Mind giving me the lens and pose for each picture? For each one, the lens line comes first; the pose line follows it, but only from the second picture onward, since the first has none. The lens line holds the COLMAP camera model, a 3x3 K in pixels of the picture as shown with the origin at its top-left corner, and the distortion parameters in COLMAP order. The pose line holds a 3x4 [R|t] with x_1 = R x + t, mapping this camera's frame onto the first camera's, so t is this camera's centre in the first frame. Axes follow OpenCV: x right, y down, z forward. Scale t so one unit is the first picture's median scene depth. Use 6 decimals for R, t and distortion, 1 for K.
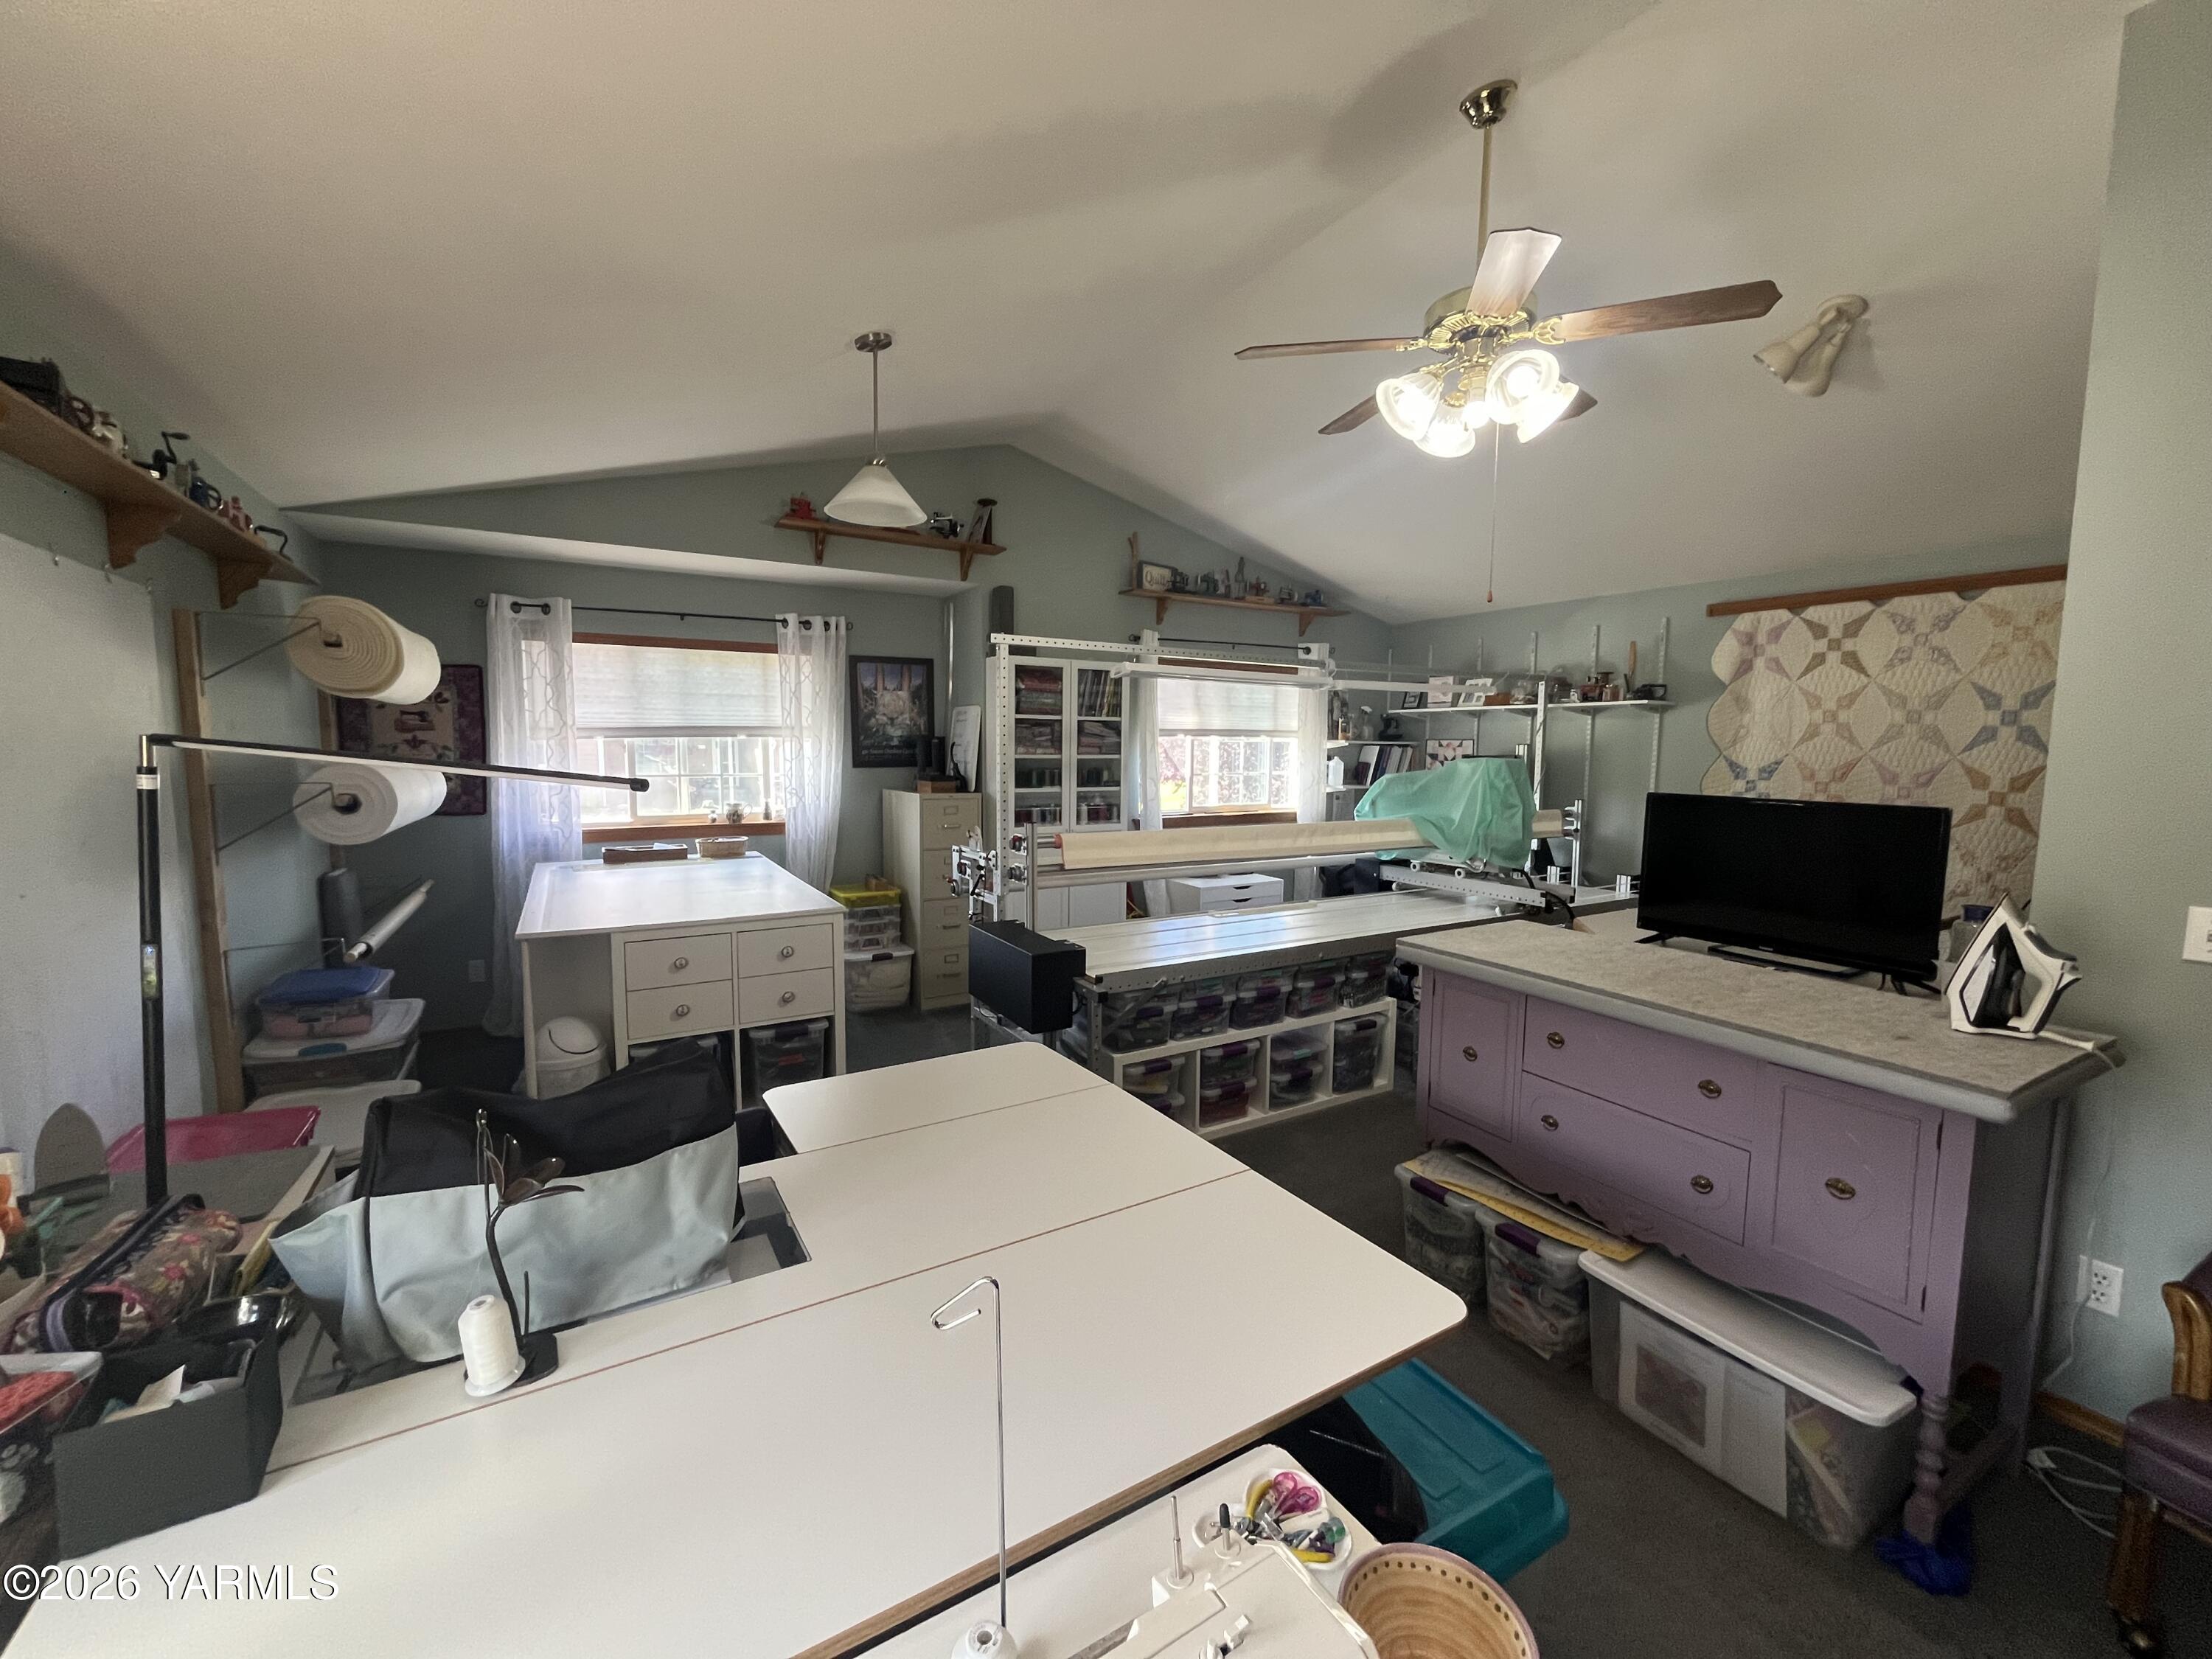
lens RADIAL K [[888.5, 0, 1105.7], [0, 888.5, 830.1], [0, 0, 1]] dist [-0.003846, -0.000343]
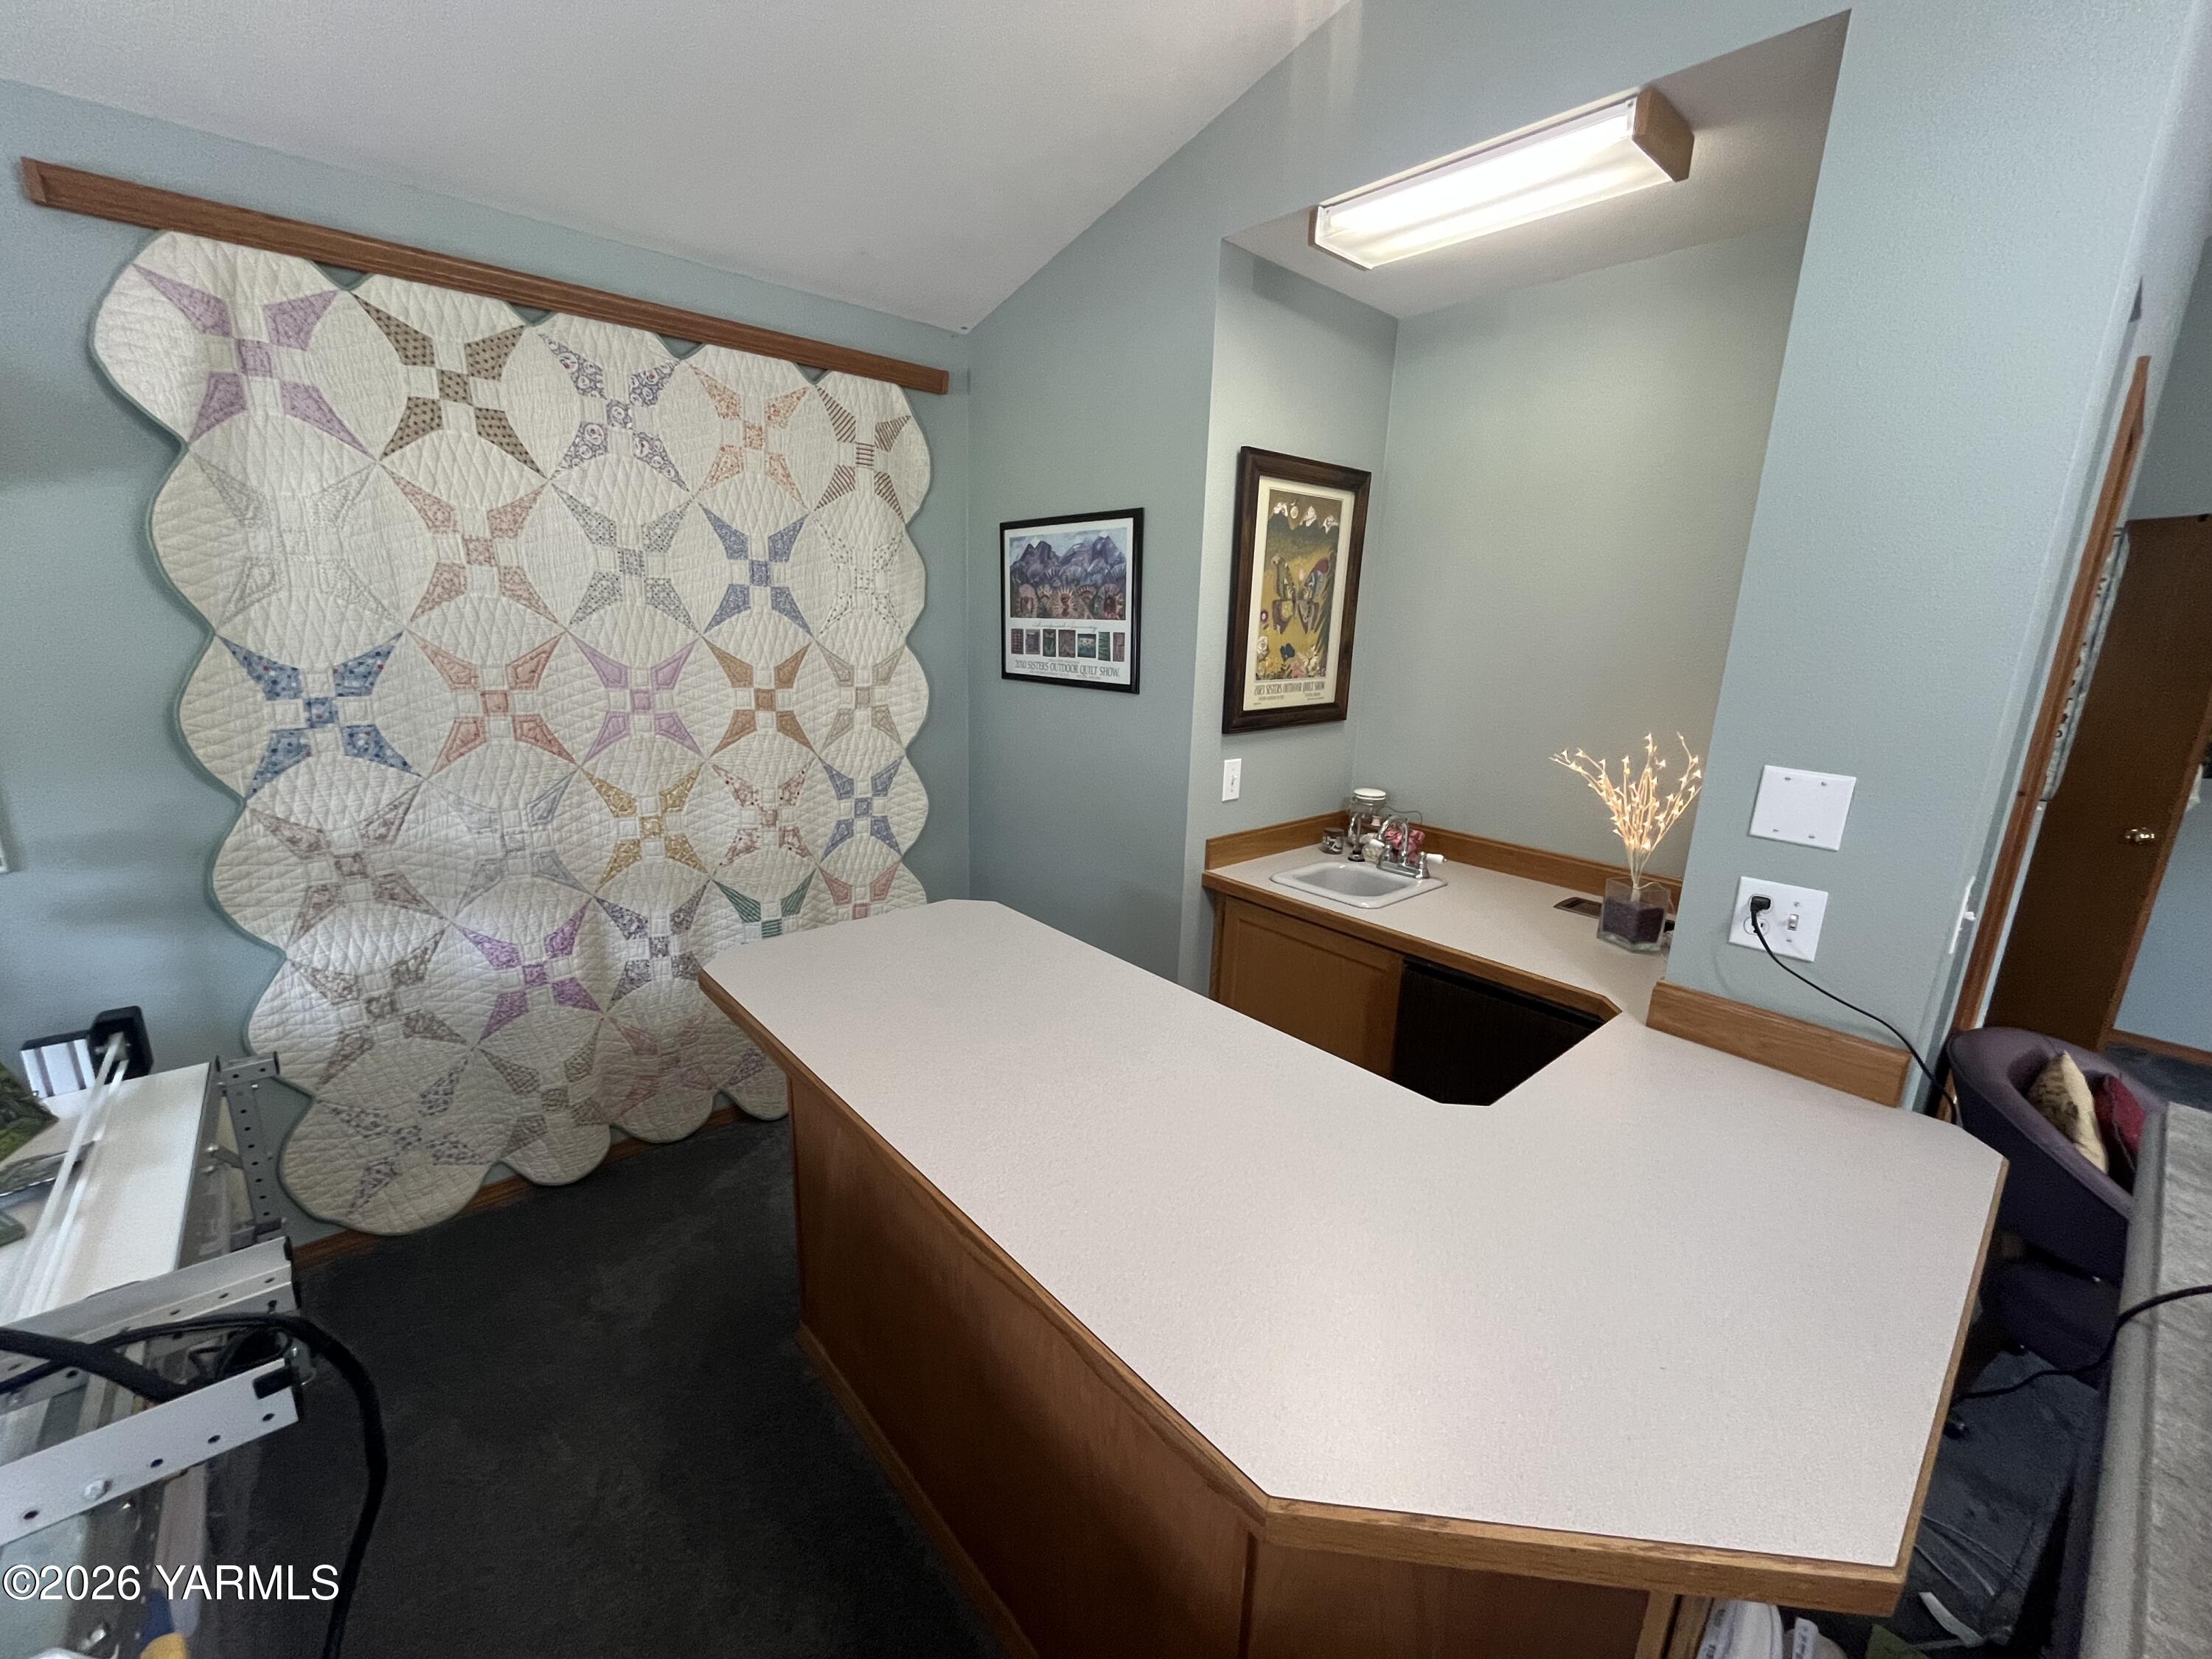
lens RADIAL K [[888.5, 0, 1100.5], [0, 888.5, 824.1], [0, 0, 1]] dist [-0.003846, -0.000343]
pose [[-0.177106, -0.244671, 0.953294, 0.284106], [0.063111, 0.963789, 0.259090, -0.092535], [-0.982166, 0.106049, -0.155252, 0.790234]]
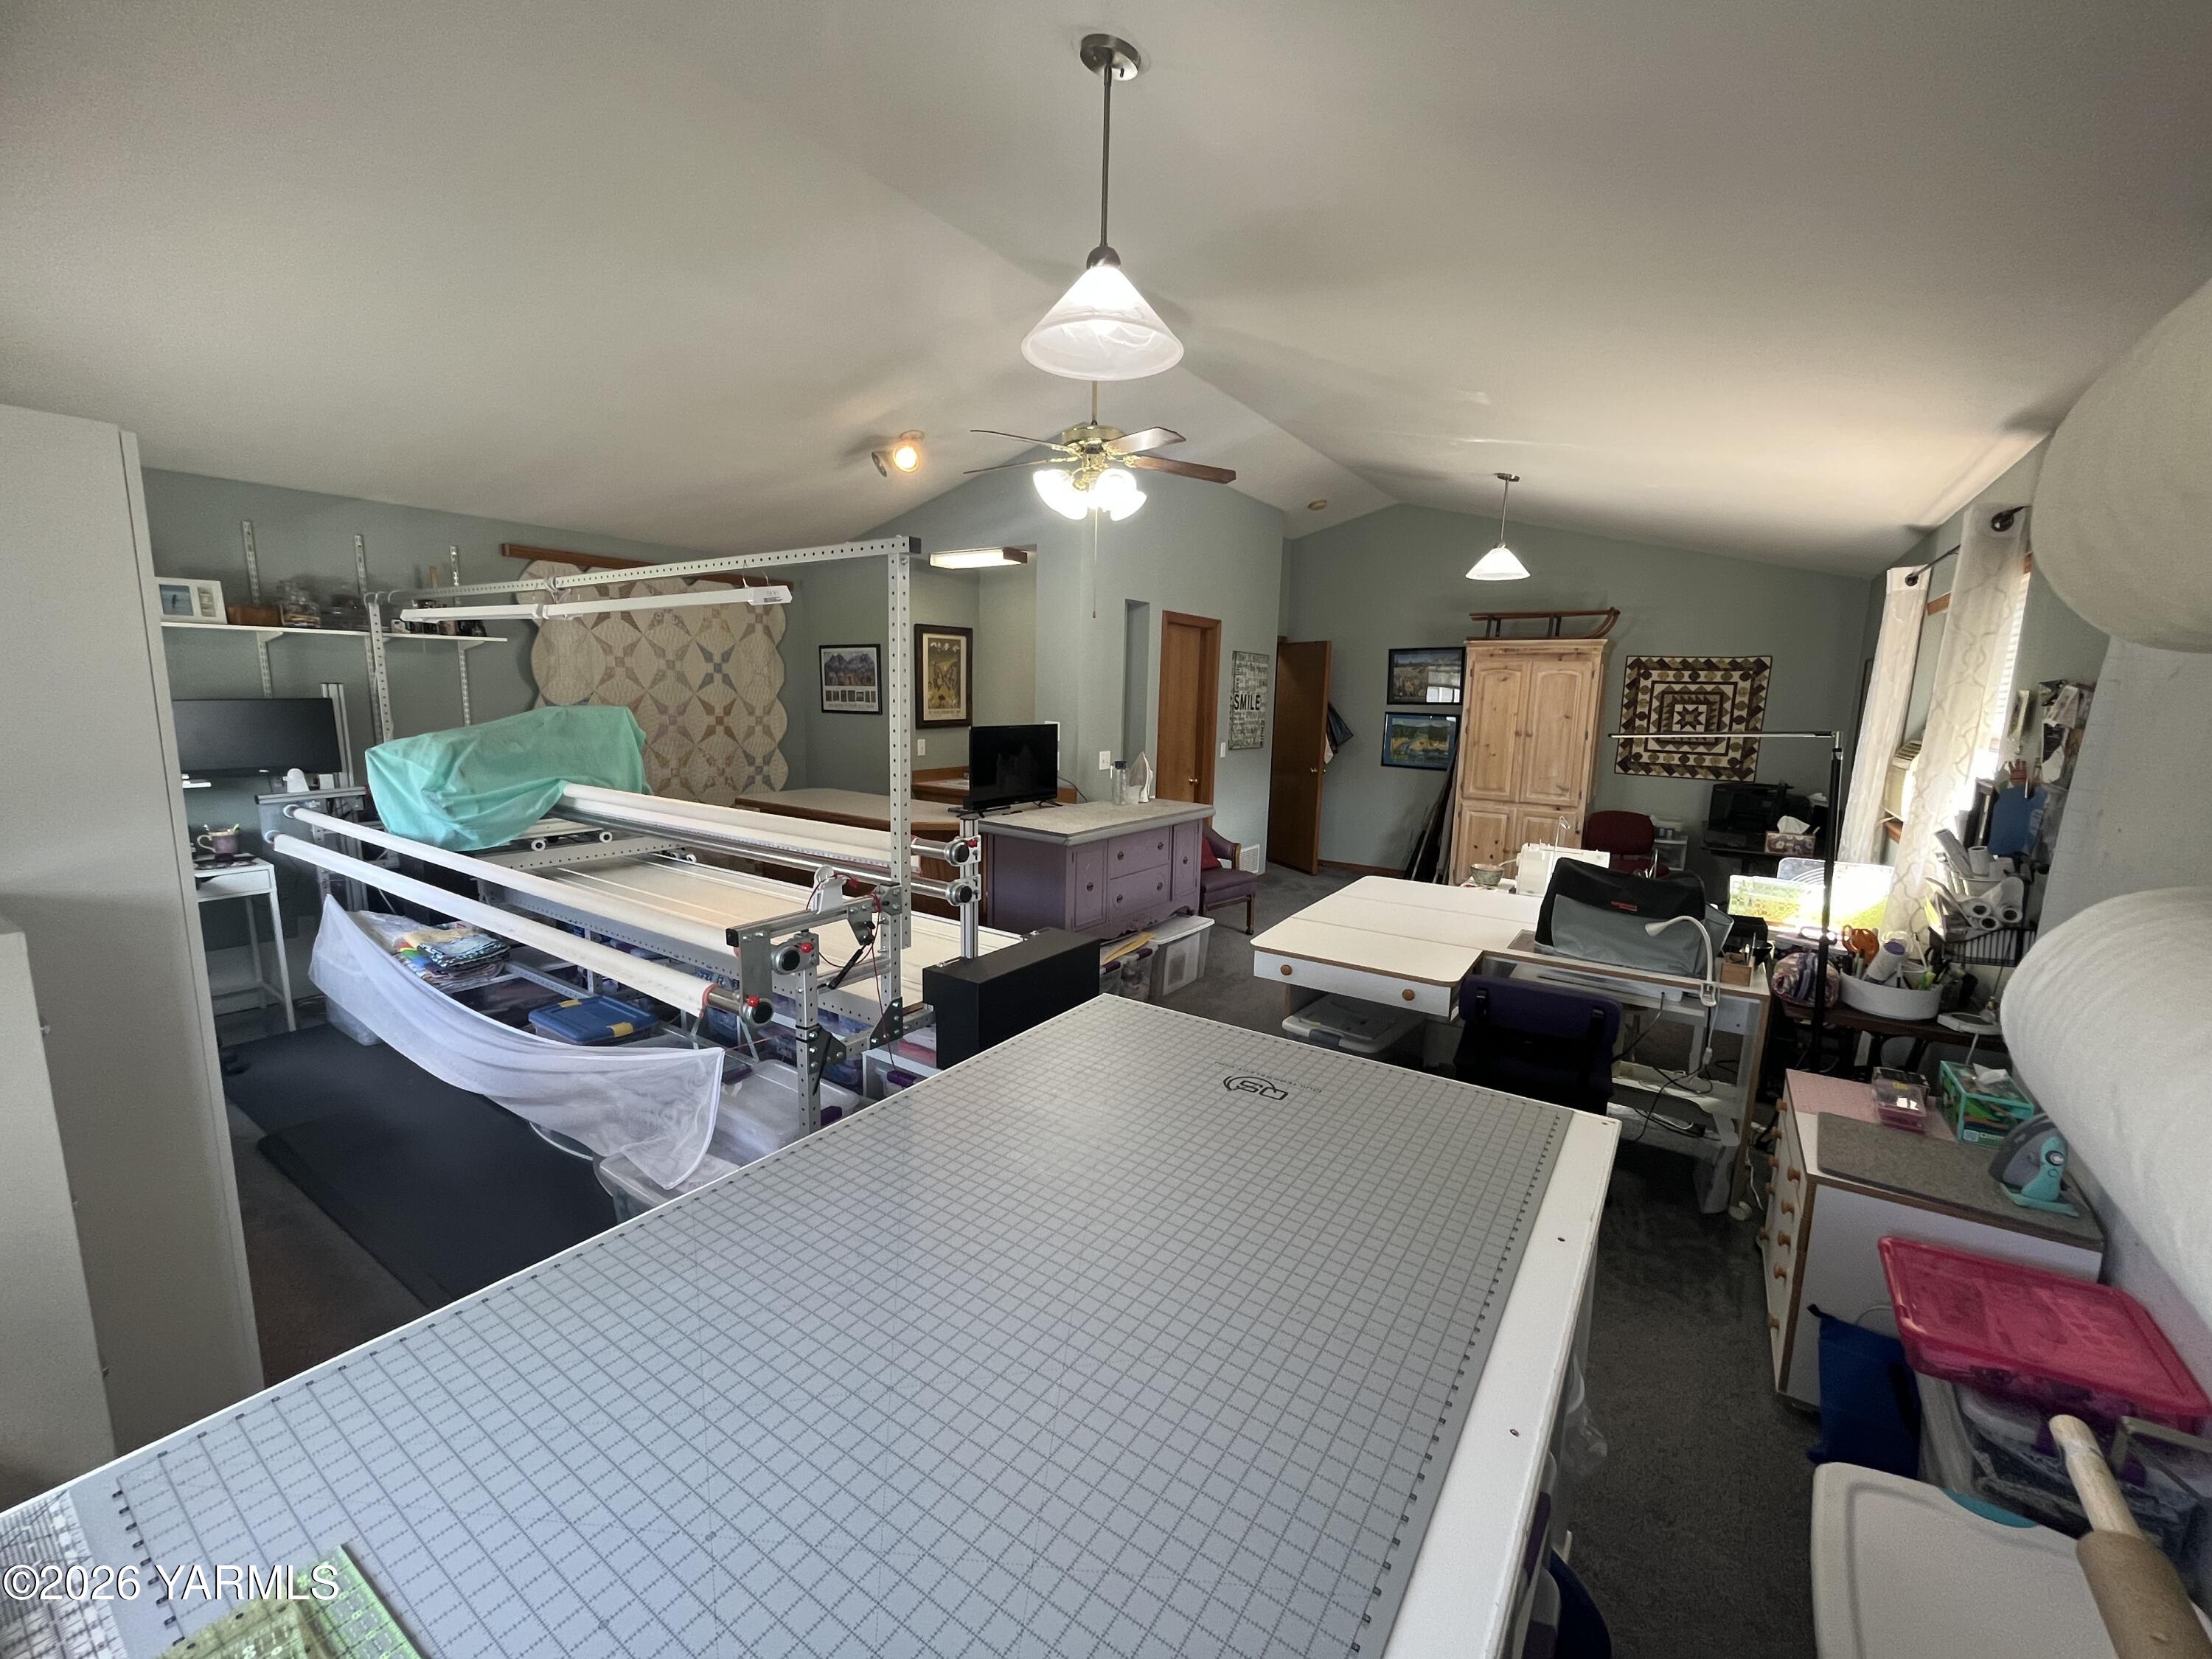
lens RADIAL K [[888.5, 0, 1109.1], [0, 888.5, 828.1], [0, 0, 1]] dist [-0.003846, -0.000343]
pose [[-0.427721, -0.161277, 0.889407, -0.637588], [0.059645, 0.976774, 0.205804, -0.119449], [-0.901941, 0.141075, -0.408167, 0.953207]]
